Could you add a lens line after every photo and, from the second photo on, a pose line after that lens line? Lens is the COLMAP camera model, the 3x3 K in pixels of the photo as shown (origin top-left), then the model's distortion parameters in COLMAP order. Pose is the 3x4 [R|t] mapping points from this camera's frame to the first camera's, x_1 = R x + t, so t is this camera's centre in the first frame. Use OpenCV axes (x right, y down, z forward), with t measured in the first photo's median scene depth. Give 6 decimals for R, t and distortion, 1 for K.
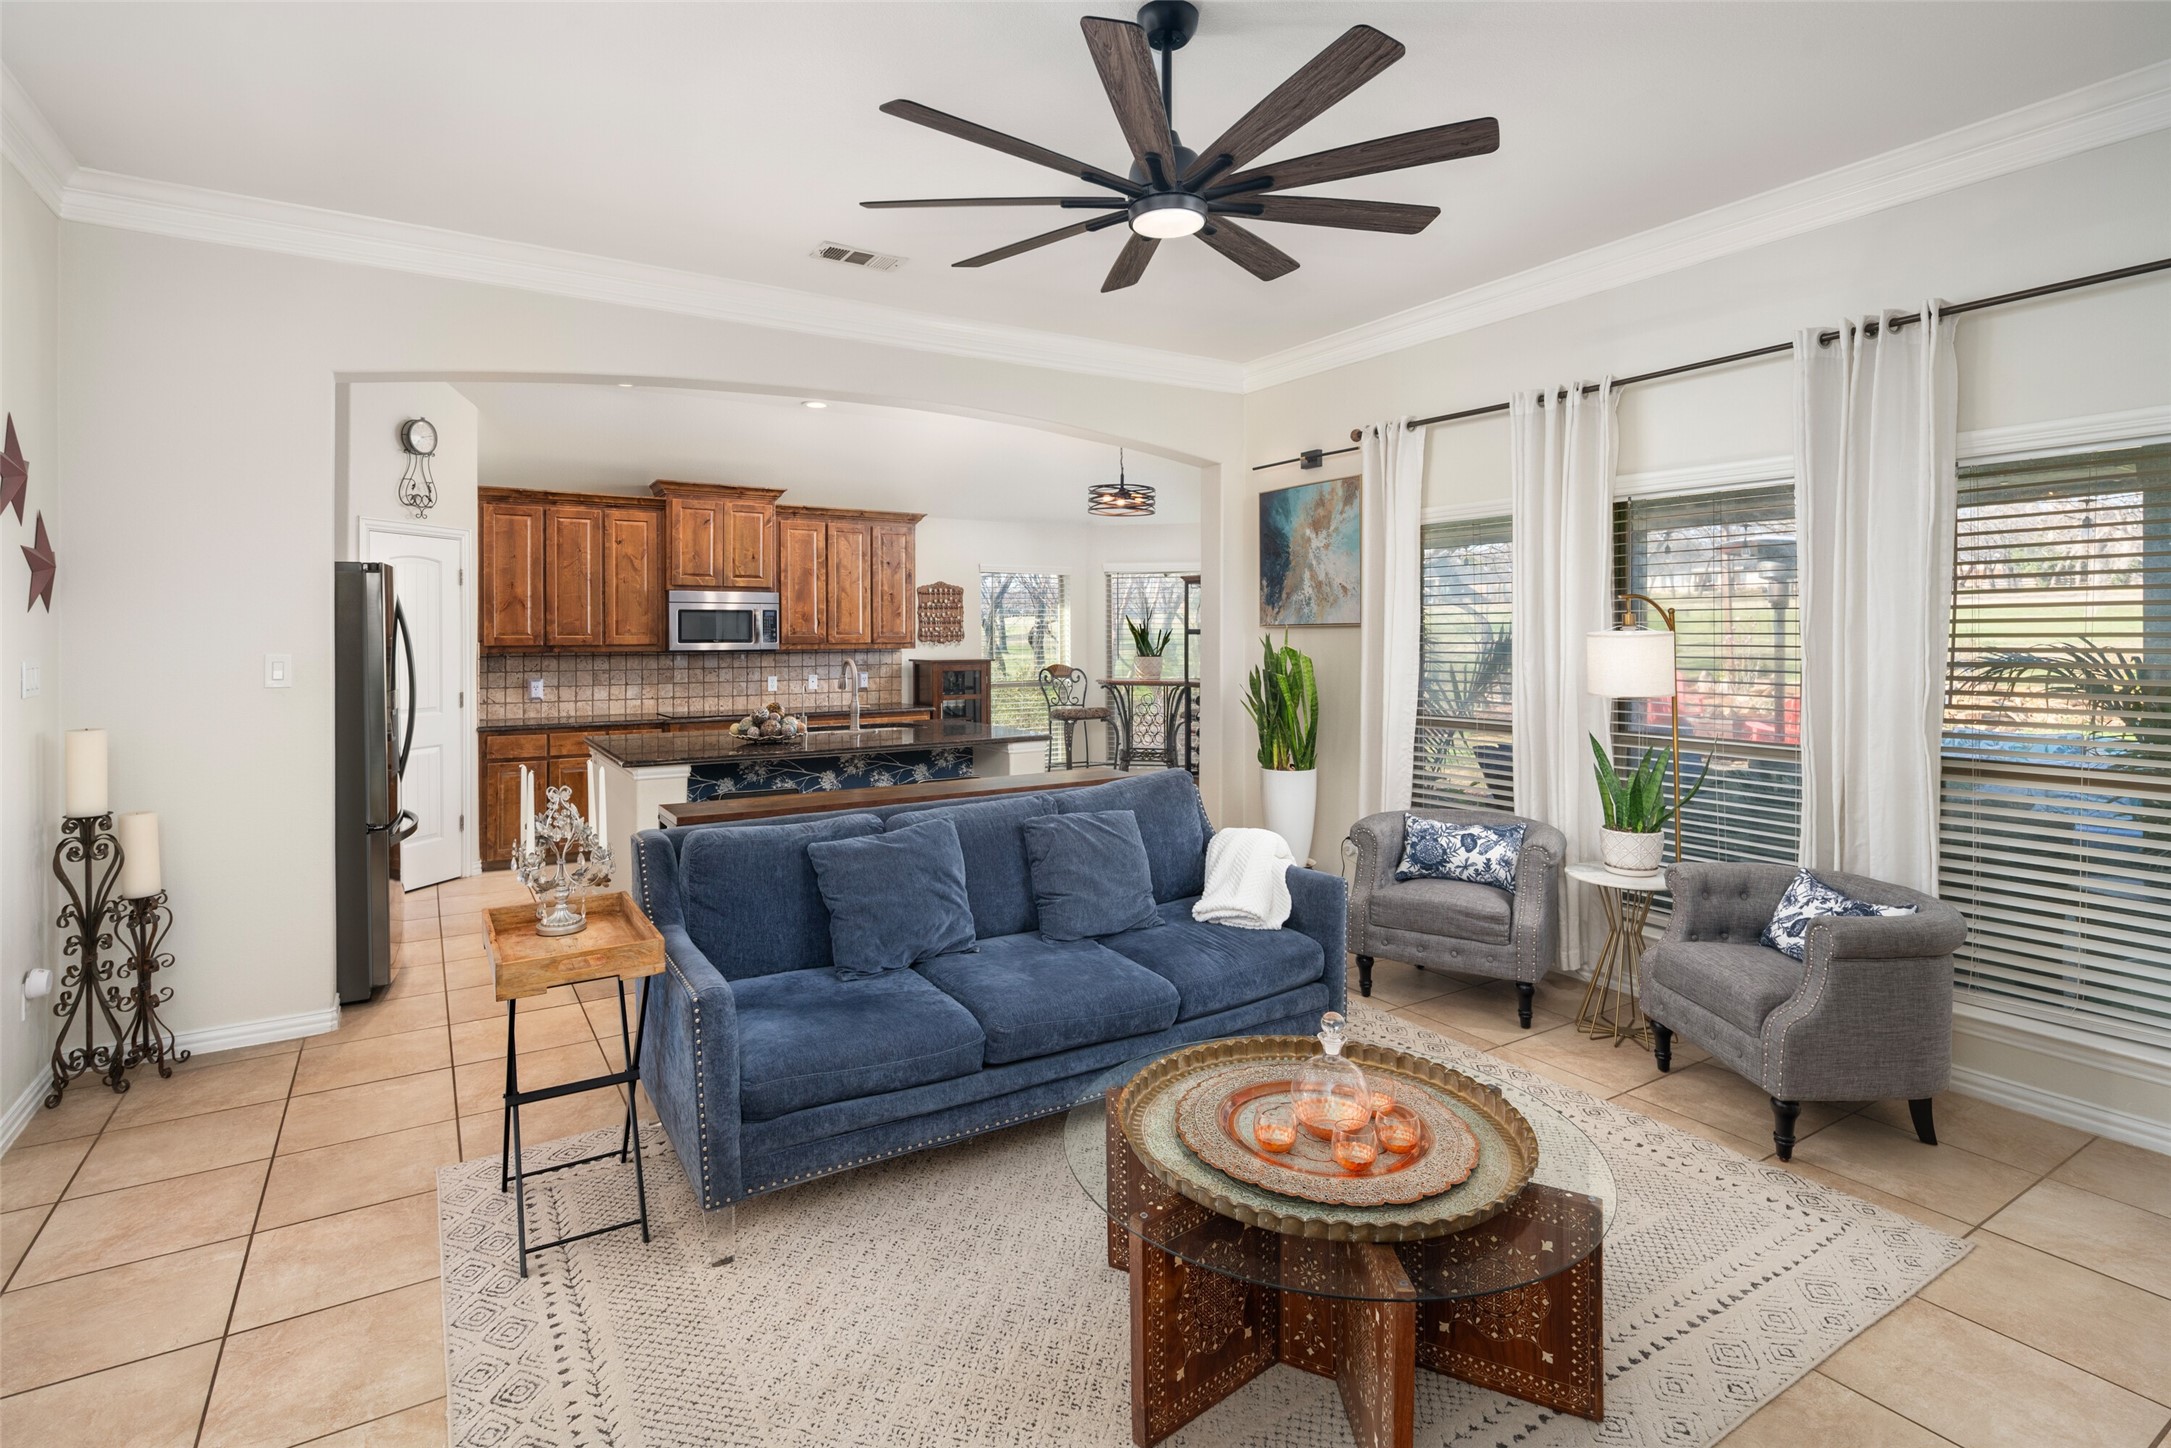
lens RADIAL K [[1062.0, 0, 1056.9], [0, 1062.0, 643.8], [0, 0, 1]] dist [0.000488, -0.001480]
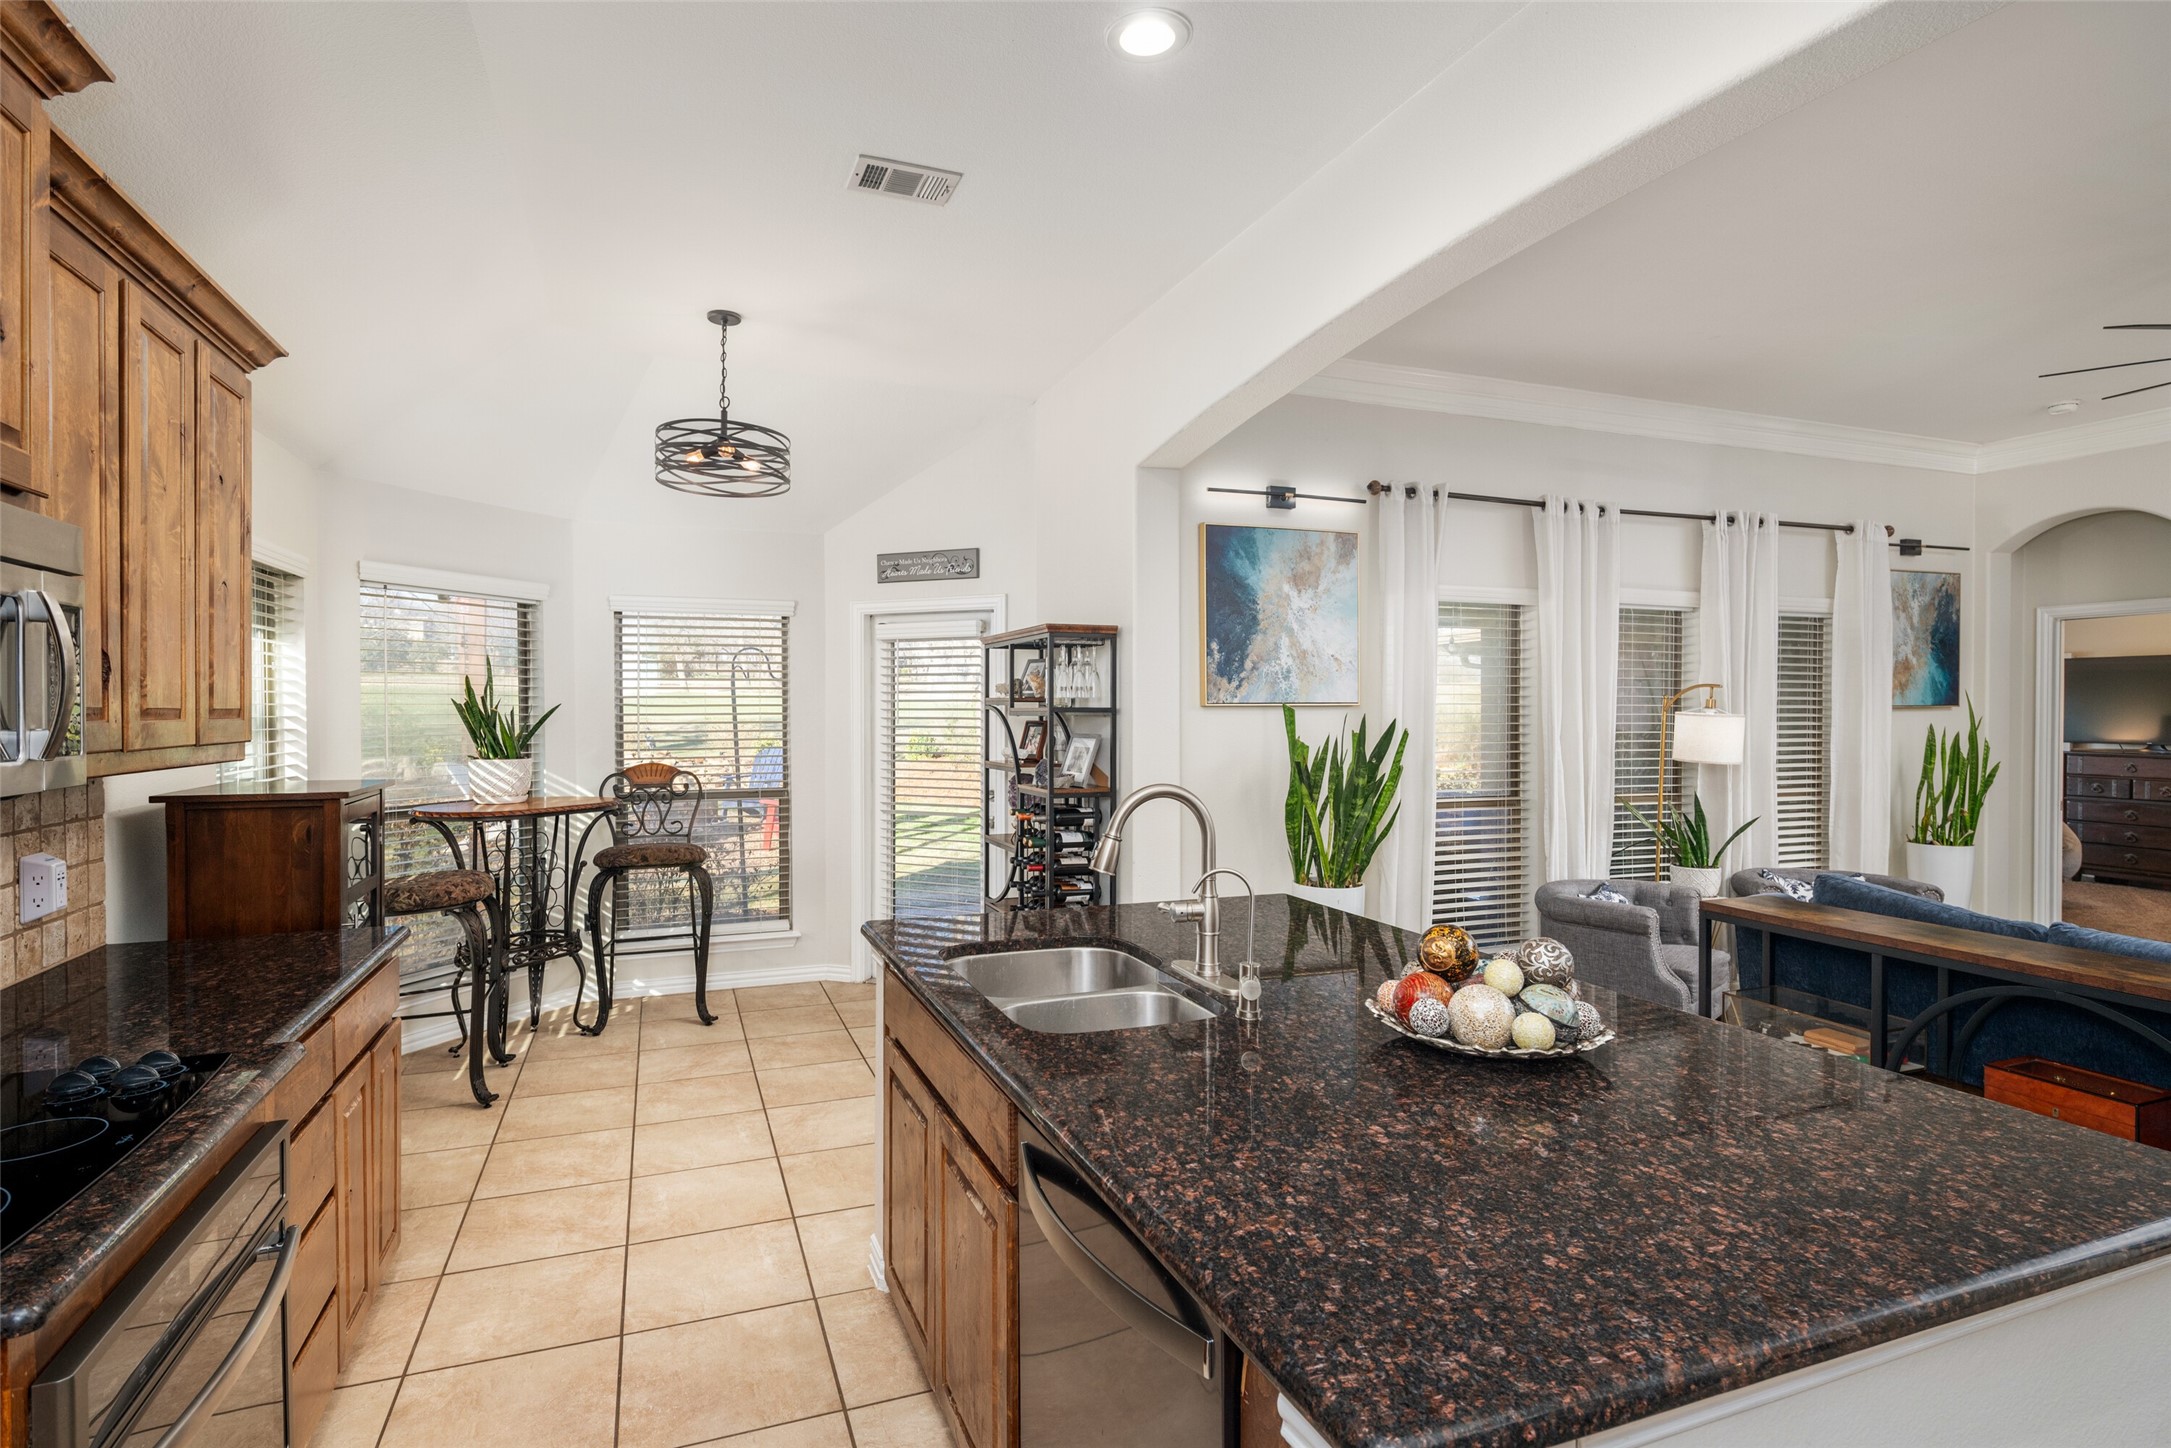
lens RADIAL K [[1062.0, 0, 1063.2], [0, 1062.0, 721.1], [0, 0, 1]] dist [0.000488, -0.001480]
pose [[0.190701, -0.007303, 0.981621, -0.456283], [0.008476, 0.999947, 0.005793, -0.008242], [-0.981612, 0.007216, 0.190753, 0.792031]]
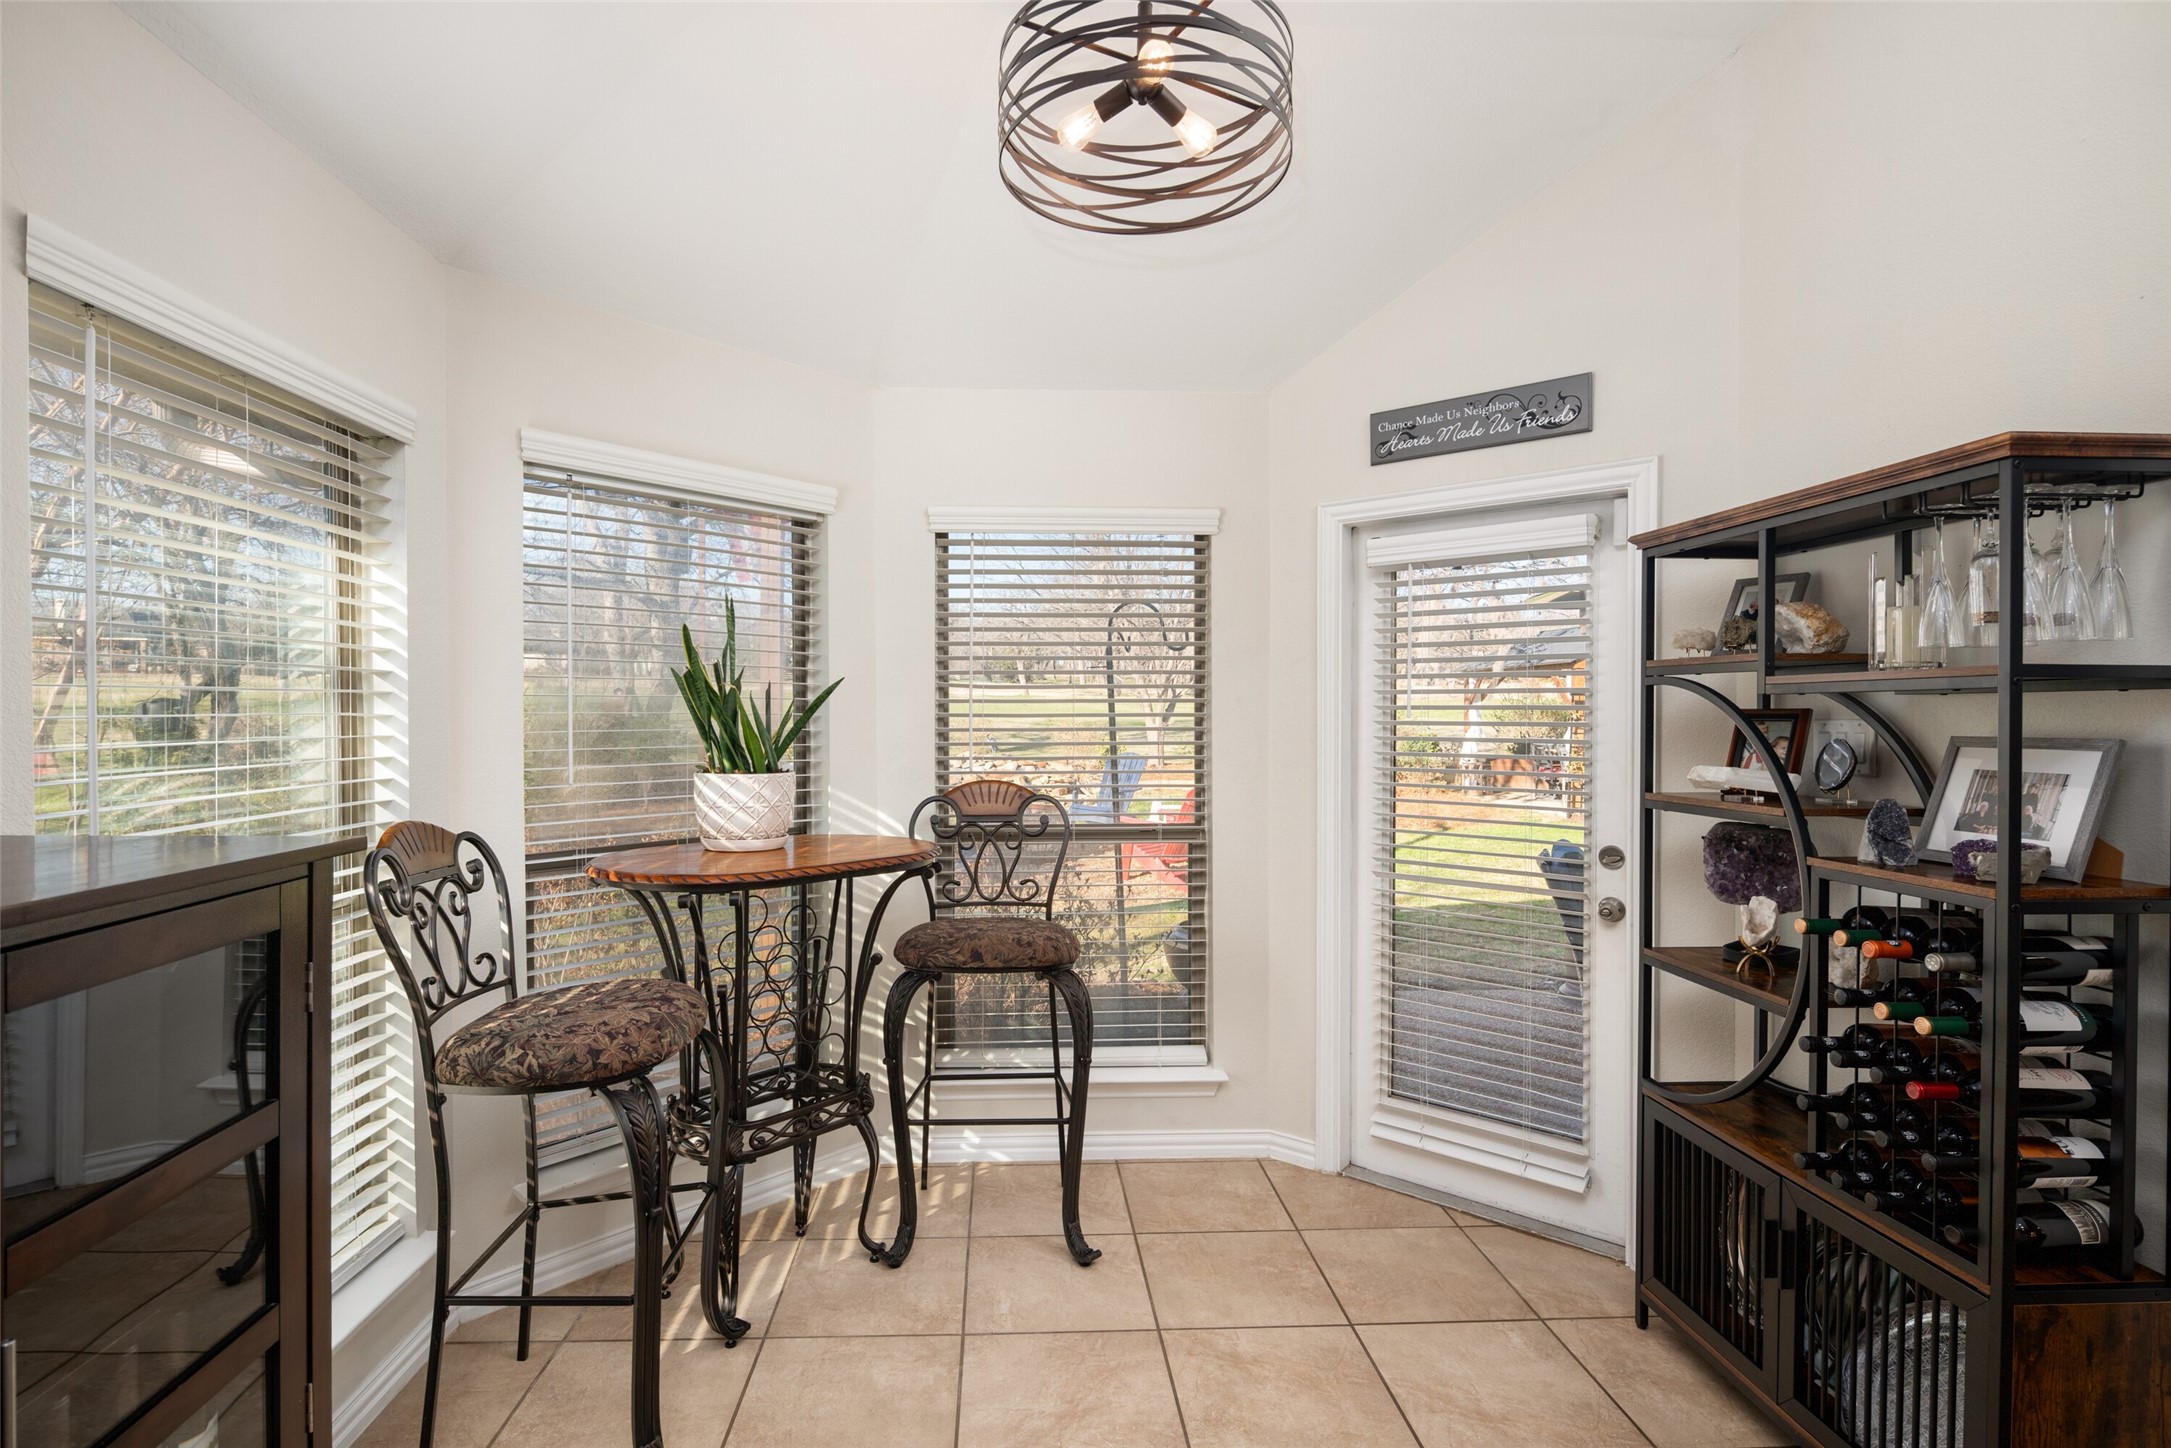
lens RADIAL K [[1119.5, 0, 1038.2], [0, 1119.5, 724.7], [0, 0, 1]] dist [0.004197, 0.000071]
pose [[0.499225, -0.004086, 0.866463, -0.168064], [0.004150, 0.999989, 0.002324, -0.001223], [-0.866462, 0.002436, 0.499237, 0.971697]]
